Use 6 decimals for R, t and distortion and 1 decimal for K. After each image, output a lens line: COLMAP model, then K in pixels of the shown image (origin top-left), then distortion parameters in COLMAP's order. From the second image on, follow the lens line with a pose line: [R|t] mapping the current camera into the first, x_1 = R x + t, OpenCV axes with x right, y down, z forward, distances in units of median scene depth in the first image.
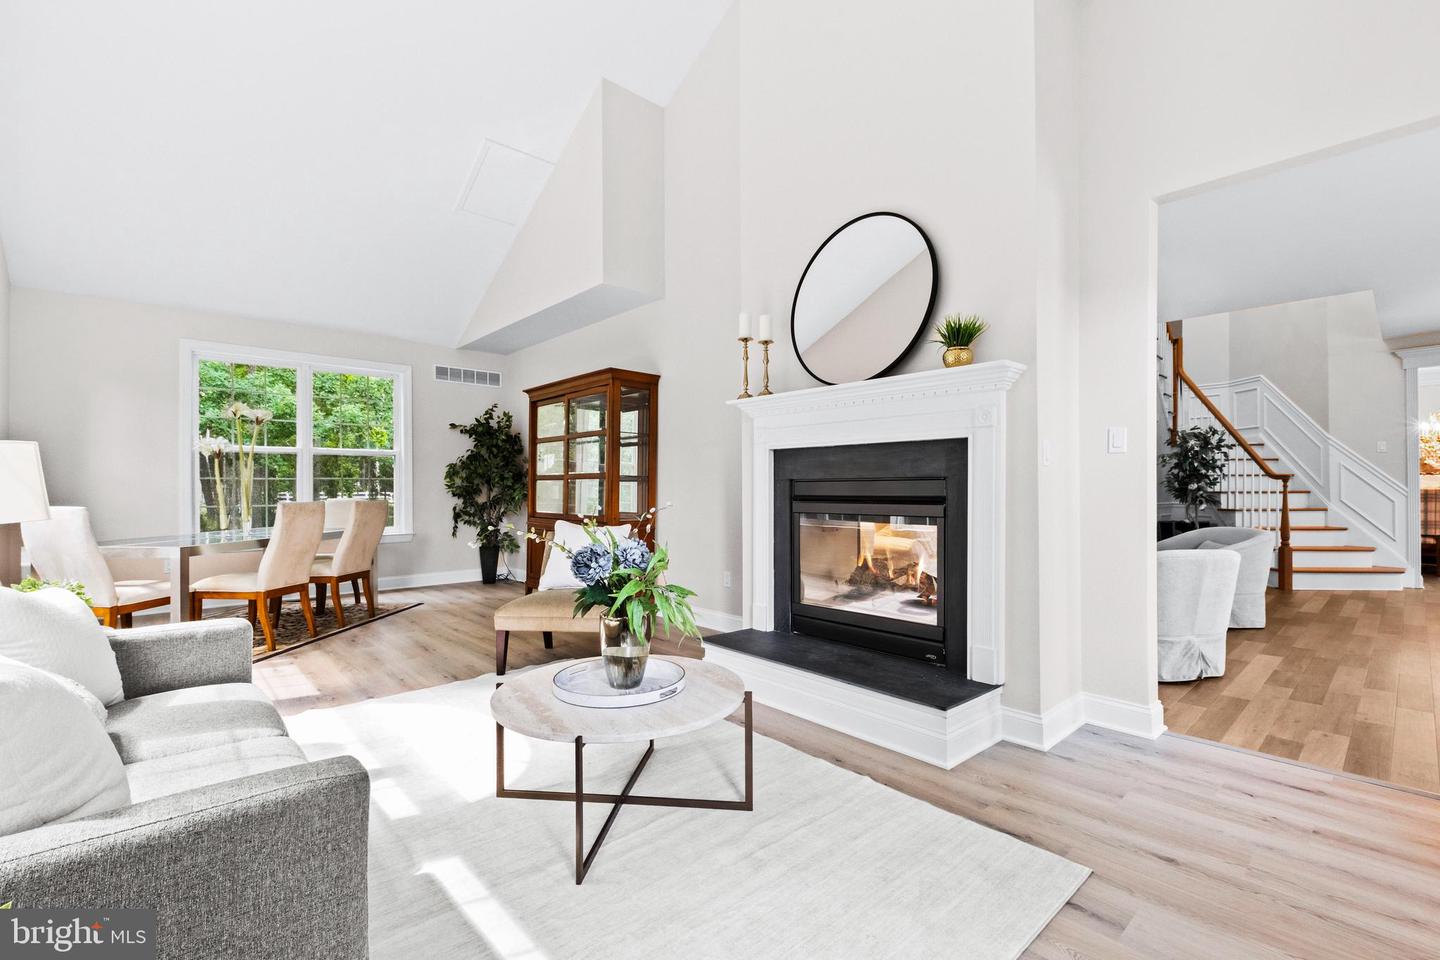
lens RADIAL K [[638.5, 0, 726.8], [0, 638.5, 491.8], [0, 0, 1]] dist [0.004644, -0.004247]
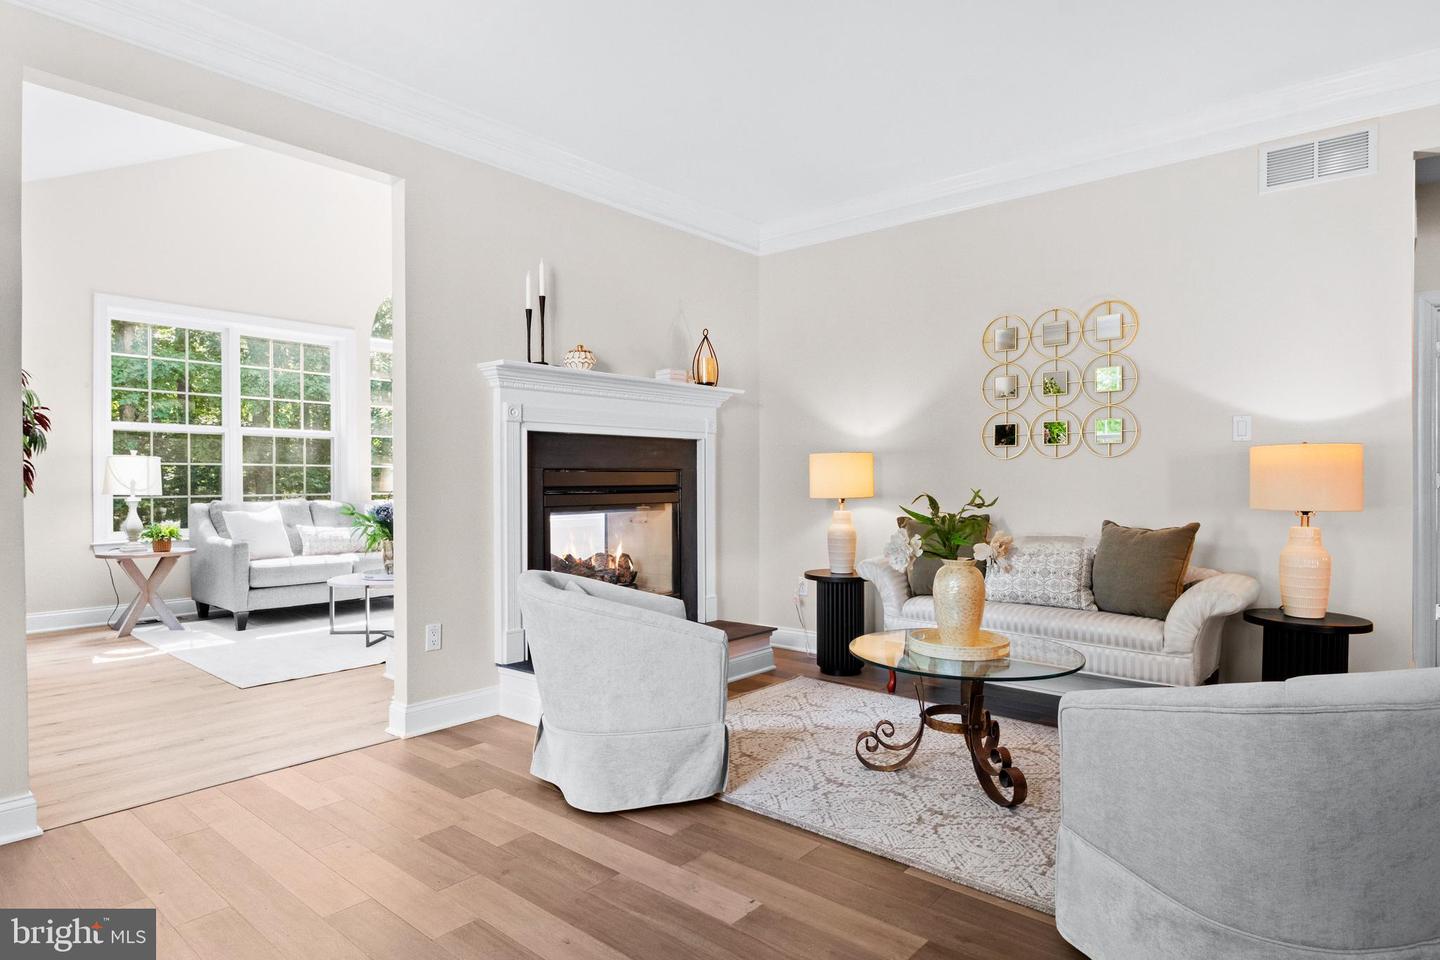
lens RADIAL K [[833.9, 0, 727.7], [0, 833.9, 480.3], [0, 0, 1]] dist [0.004981, -0.000582]
pose [[0.095627, 0.009687, -0.995370, 1.502559], [0.005422, 0.999933, 0.010253, -0.013019], [0.995403, -0.006377, 0.095568, 1.048944]]
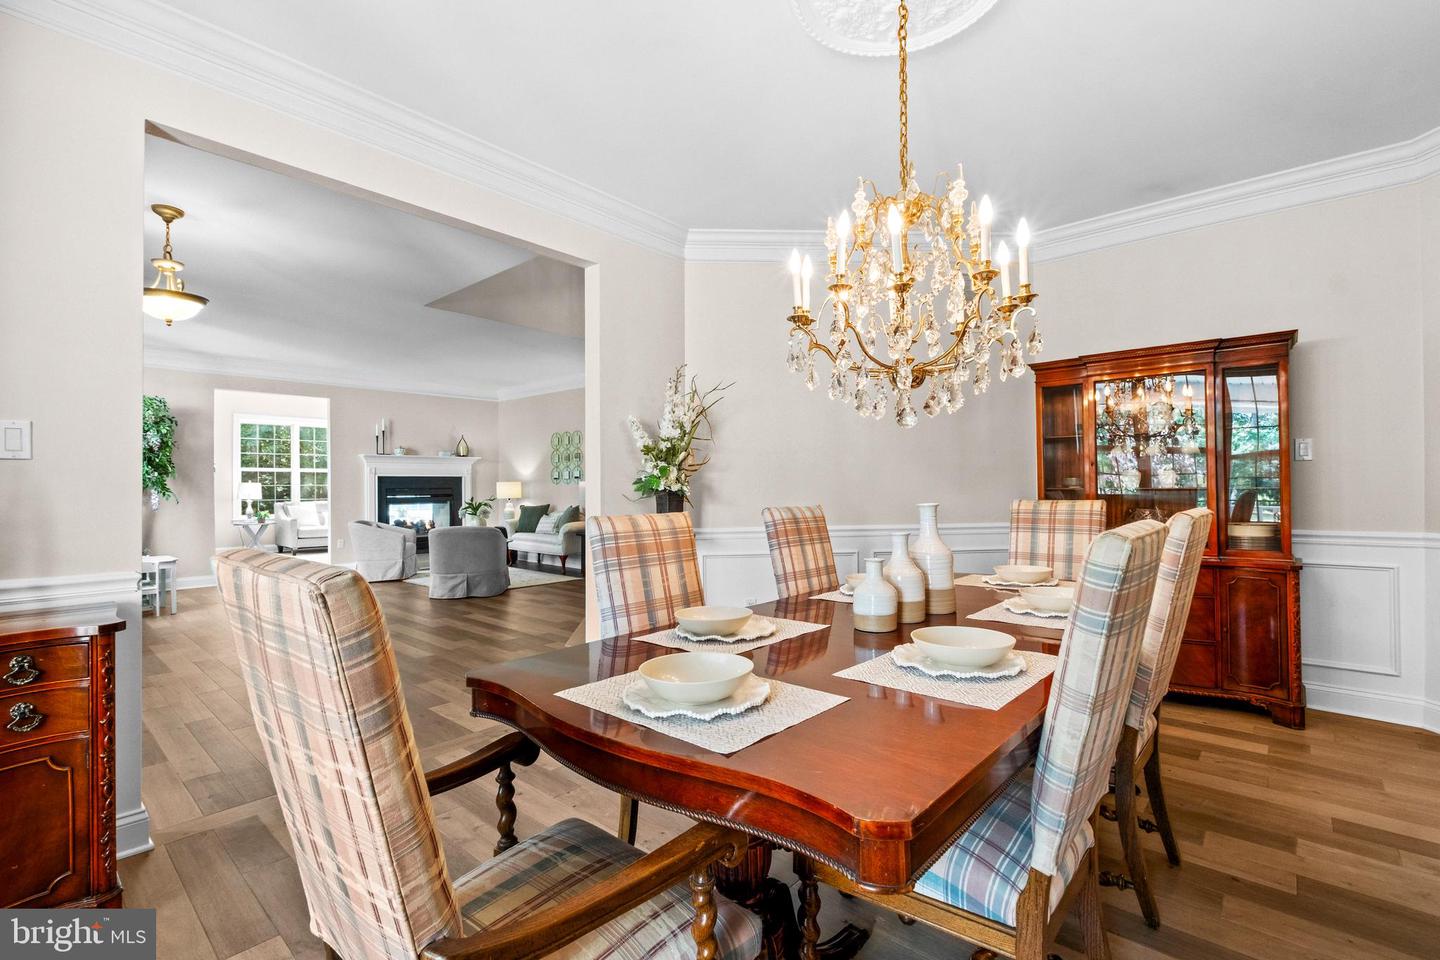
lens RADIAL K [[638.5, 0, 722.9], [0, 638.5, 483.8], [0, 0, 1]] dist [0.004644, -0.004247]
pose [[0.096172, 0.004100, -0.995356, 2.890045], [0.011243, 0.999923, 0.005205, -0.035956], [0.995301, -0.011692, 0.096118, 1.925438]]
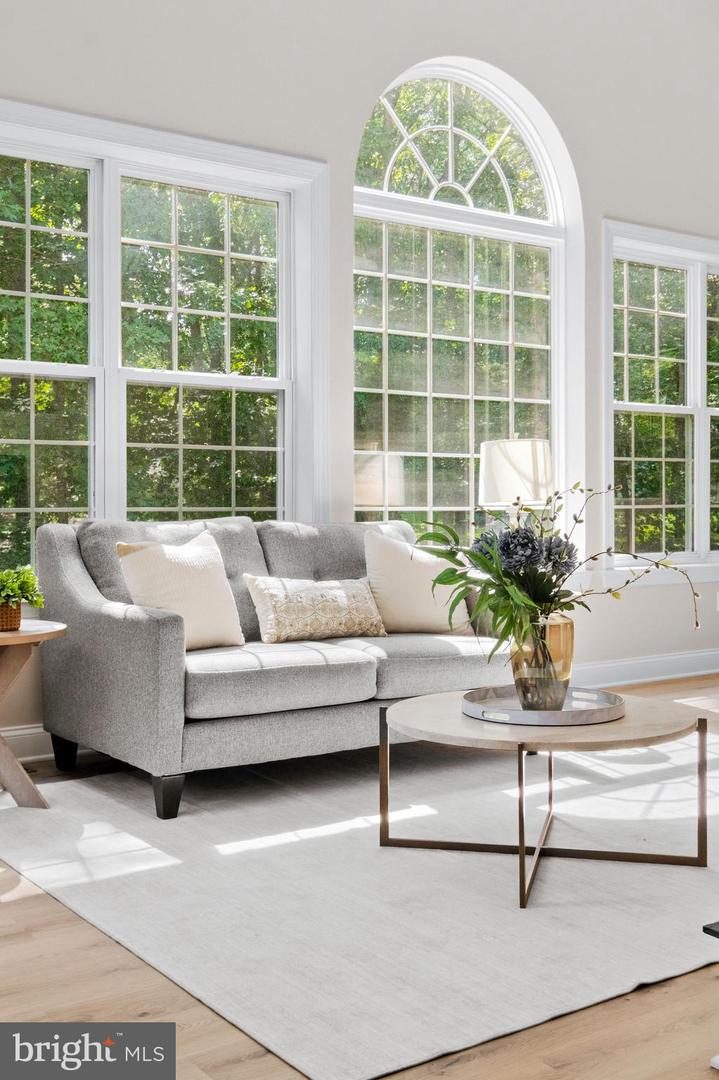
lens RADIAL K [[1196.3, 0, 353.8], [0, 1196.3, 528.4], [0, 0, 1]] dist [-0.037693, 0.000000]
pose [[-0.124294, 0.028659, -0.991831, 0.790661], [0.002915, 0.999589, 0.028518, 0.019024], [0.992241, 0.000653, -0.124326, 0.558580]]
